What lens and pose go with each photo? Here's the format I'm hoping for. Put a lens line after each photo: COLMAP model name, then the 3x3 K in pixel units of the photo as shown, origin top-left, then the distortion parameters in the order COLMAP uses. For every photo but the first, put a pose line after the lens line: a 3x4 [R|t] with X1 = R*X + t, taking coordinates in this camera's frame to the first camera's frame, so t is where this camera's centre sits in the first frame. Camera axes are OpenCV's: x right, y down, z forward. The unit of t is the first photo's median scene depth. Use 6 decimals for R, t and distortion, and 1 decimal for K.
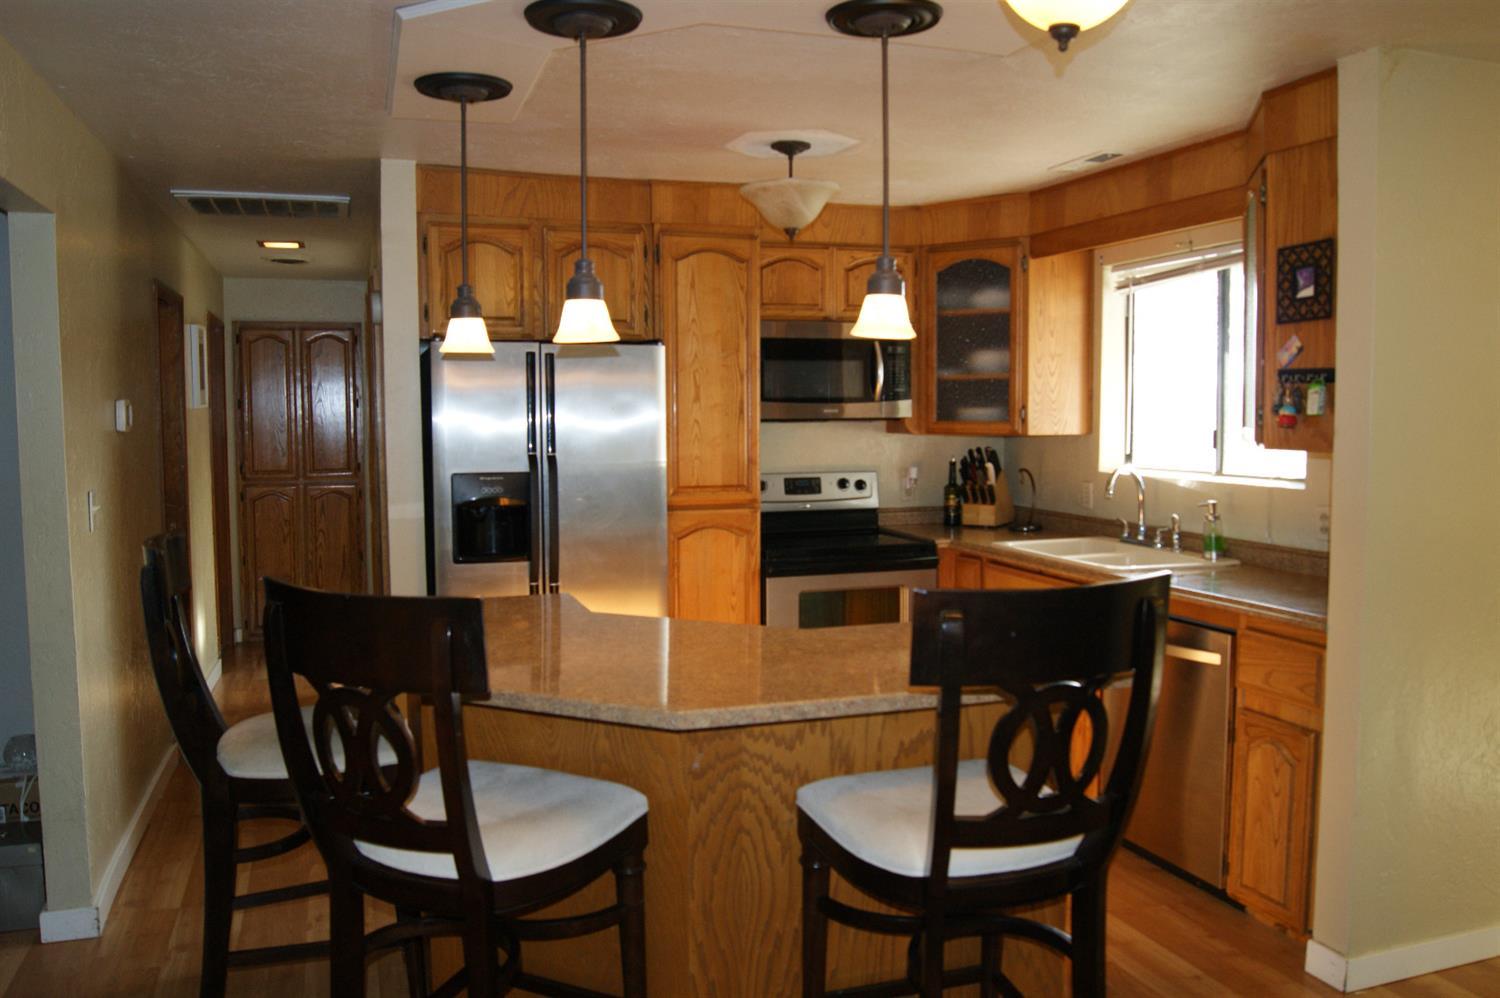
lens RADIAL K [[1194.3, 0, 747.3], [0, 1194.3, 499.0], [0, 0, 1]] dist [-0.071049, 0.006768]
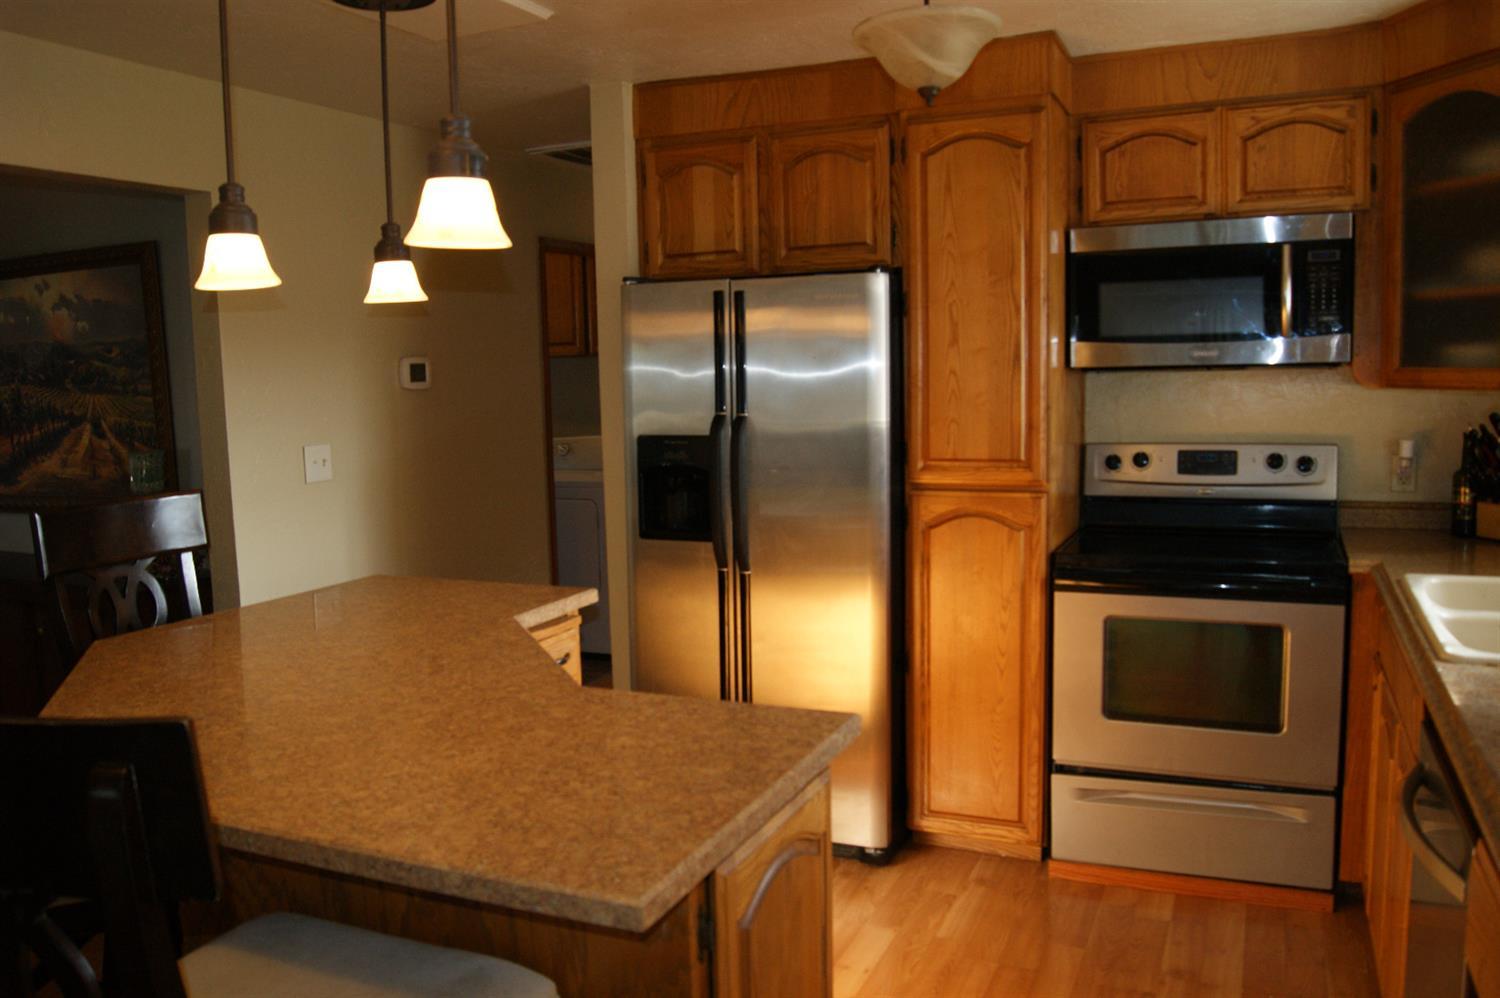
lens RADIAL K [[1194.3, 0, 750.1], [0, 1194.3, 497.9], [0, 0, 1]] dist [-0.071049, 0.006768]
pose [[0.734271, 0.062426, -0.675980, 0.363201], [-0.029682, 0.997763, 0.059901, -0.026907], [0.678208, -0.023919, 0.734481, 0.361338]]
